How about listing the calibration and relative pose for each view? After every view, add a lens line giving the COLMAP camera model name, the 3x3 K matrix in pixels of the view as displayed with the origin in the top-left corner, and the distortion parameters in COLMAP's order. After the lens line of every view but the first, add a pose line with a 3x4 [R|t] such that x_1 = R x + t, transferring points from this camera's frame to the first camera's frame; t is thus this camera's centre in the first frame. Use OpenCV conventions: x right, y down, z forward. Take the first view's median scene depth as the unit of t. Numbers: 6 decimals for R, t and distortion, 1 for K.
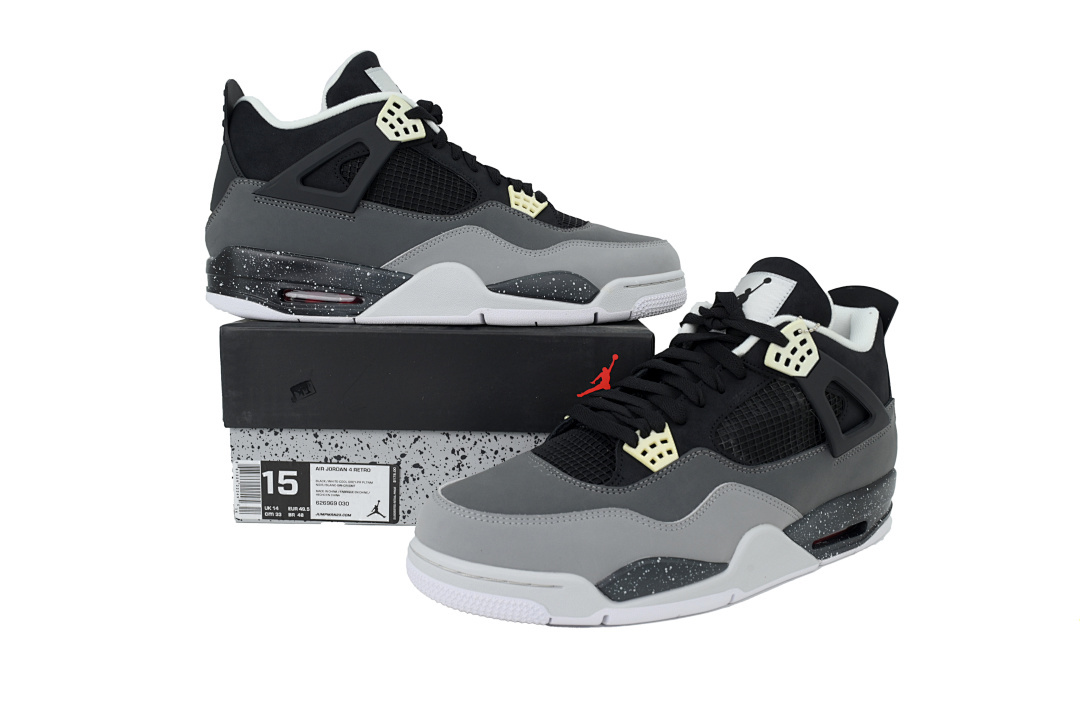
lens RADIAL K [[874.5, 0, 540.0], [0, 874.5, 360.0], [0, 0, 1]] dist [0.004474, 0.000321]
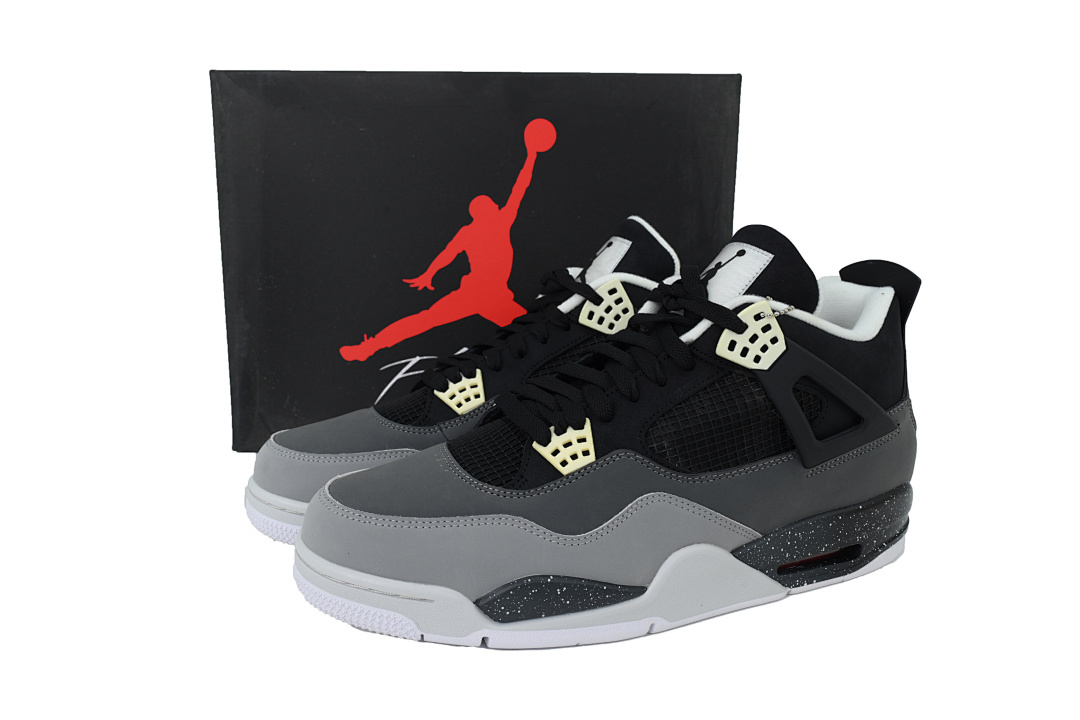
lens RADIAL K [[874.5, 0, 540.0], [0, 874.5, 360.0], [0, 0, 1]] dist [0.004474, 0.000321]
pose [[0.980106, 0.034627, -0.195433, 0.261579], [-0.026871, 0.998748, 0.042200, -0.020289], [0.196649, -0.036109, 0.979809, 0.149408]]
